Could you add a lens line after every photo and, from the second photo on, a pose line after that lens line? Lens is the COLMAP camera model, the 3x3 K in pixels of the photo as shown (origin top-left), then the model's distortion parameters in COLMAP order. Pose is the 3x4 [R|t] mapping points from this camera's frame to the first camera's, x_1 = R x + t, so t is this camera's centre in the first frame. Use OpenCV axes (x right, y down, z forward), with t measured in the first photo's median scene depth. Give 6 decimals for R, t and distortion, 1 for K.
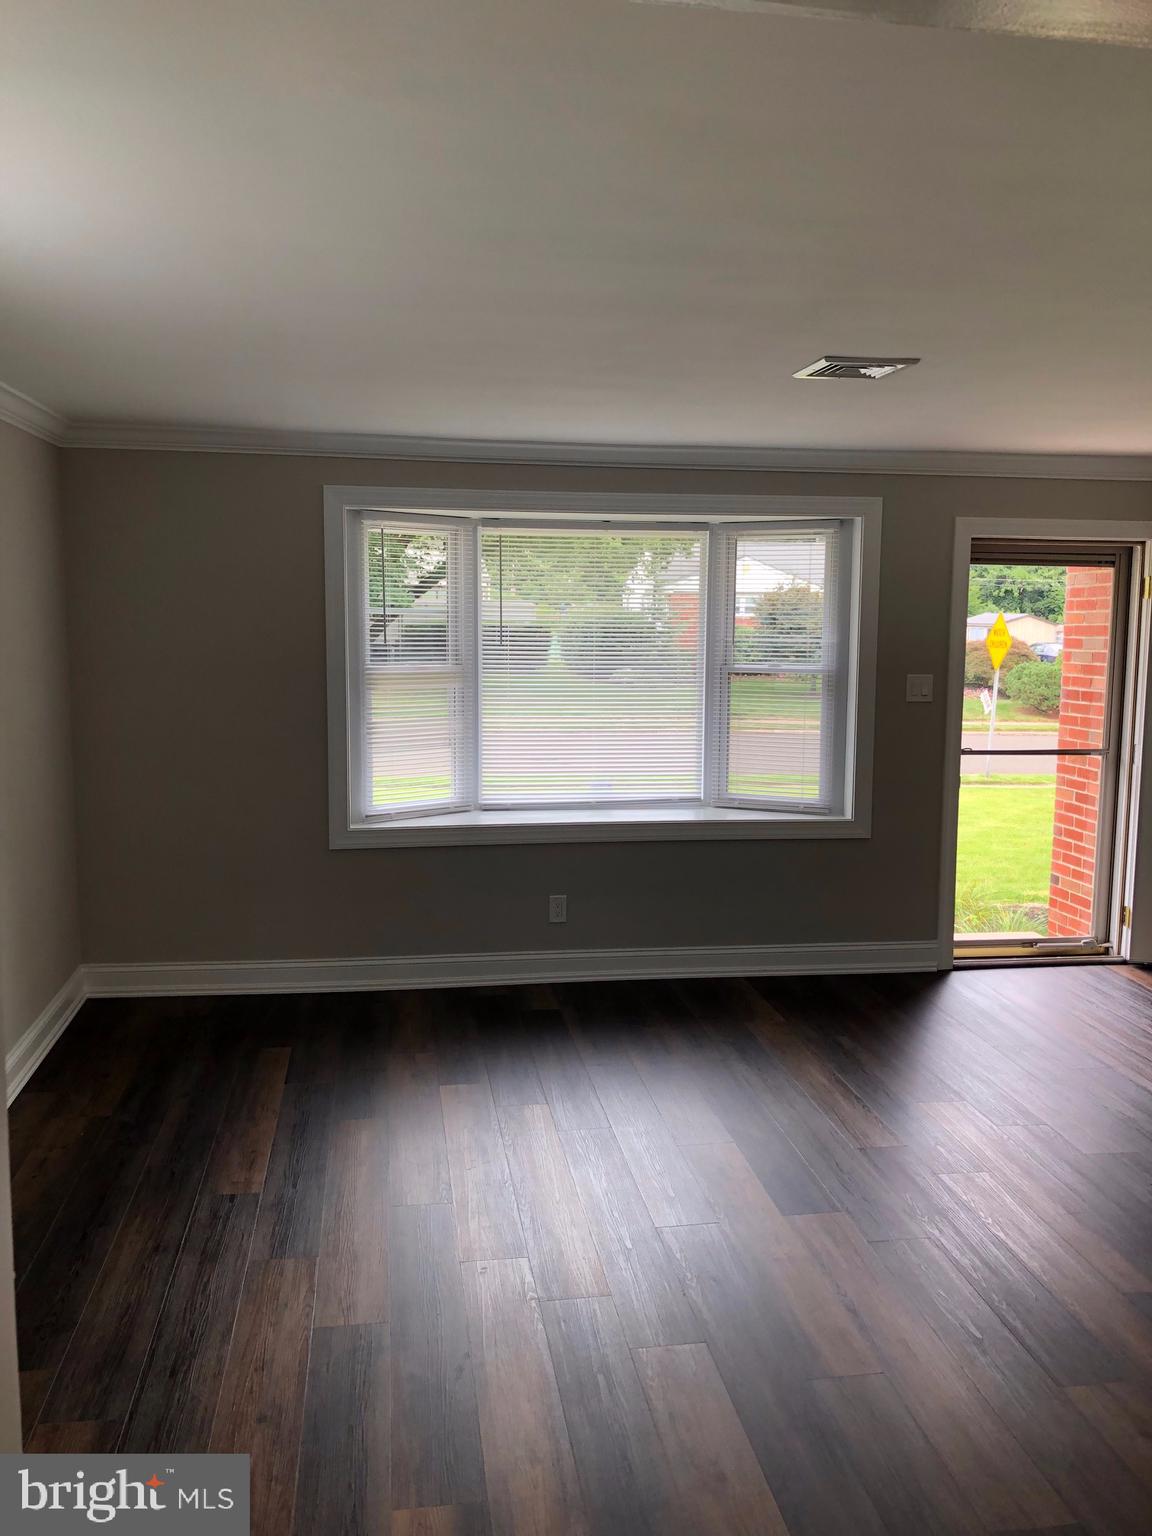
lens RADIAL K [[1270.3, 0, 574.8], [0, 1270.3, 770.7], [0, 0, 1]] dist [0.177337, -0.409352]
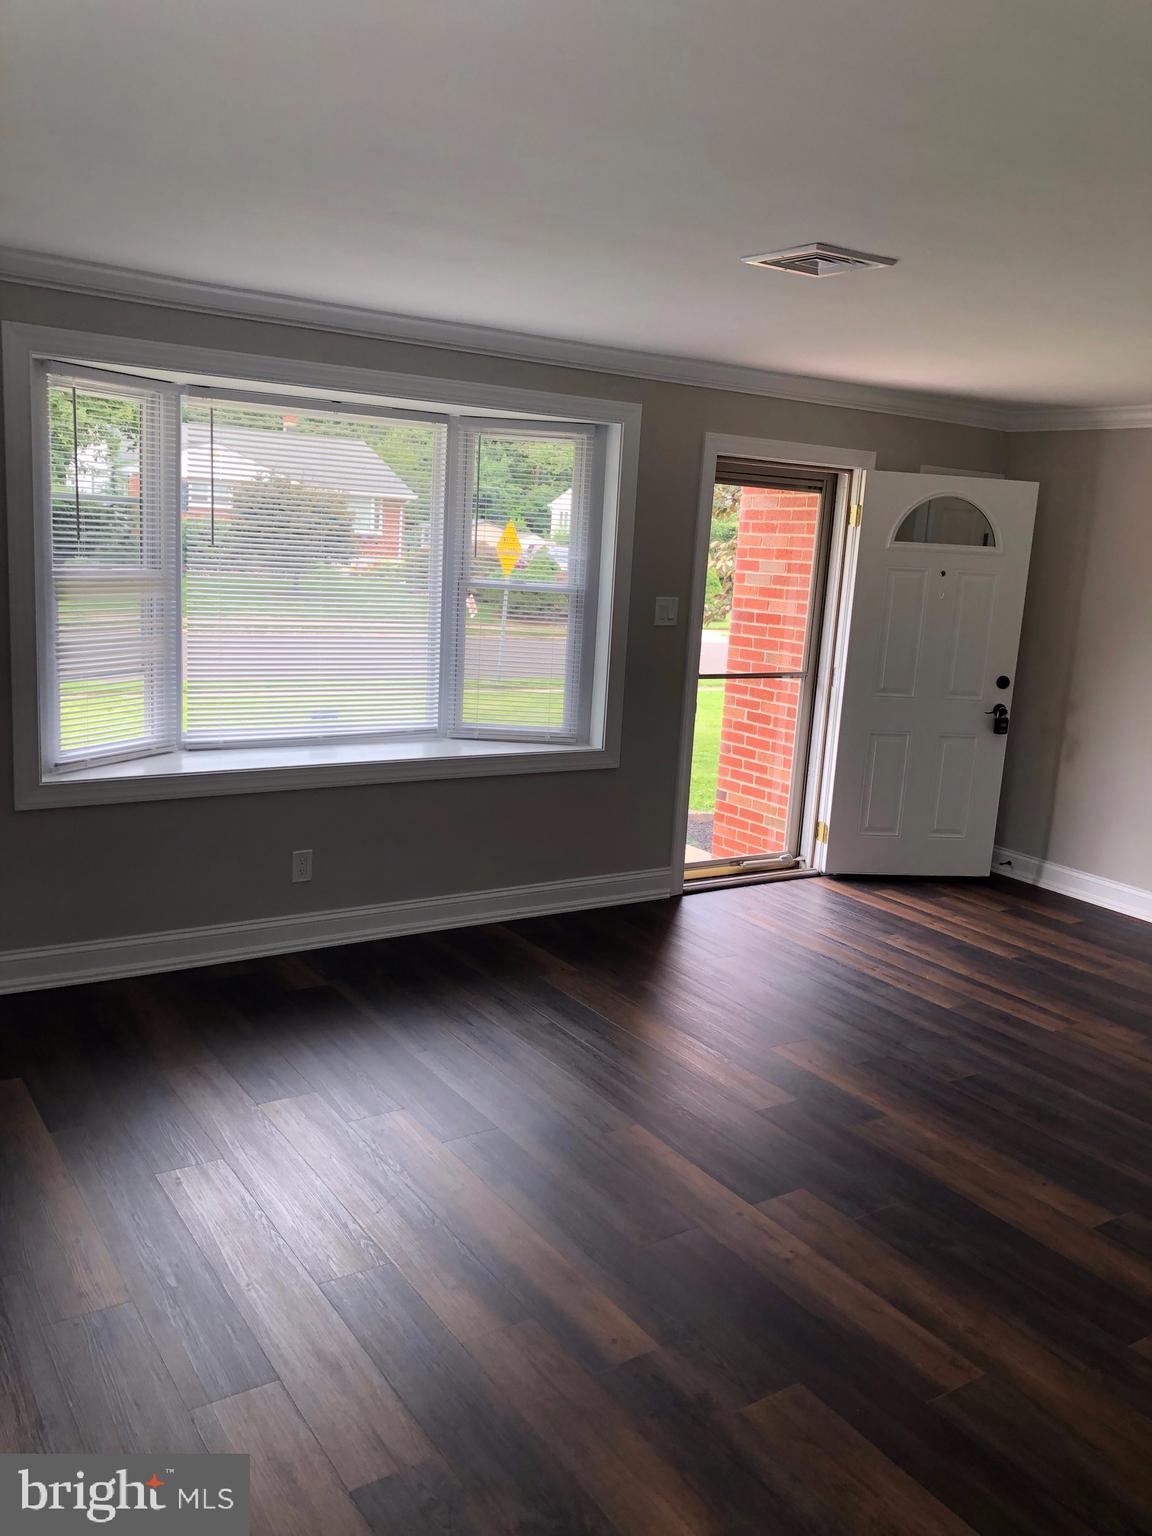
lens RADIAL K [[1270.3, 0, 574.8], [0, 1270.3, 770.7], [0, 0, 1]] dist [0.177337, -0.409352]
pose [[0.905941, -0.036920, 0.421792, -0.196774], [0.002940, 0.996716, 0.080927, -0.021830], [-0.423394, -0.072075, 0.903074, 0.150968]]
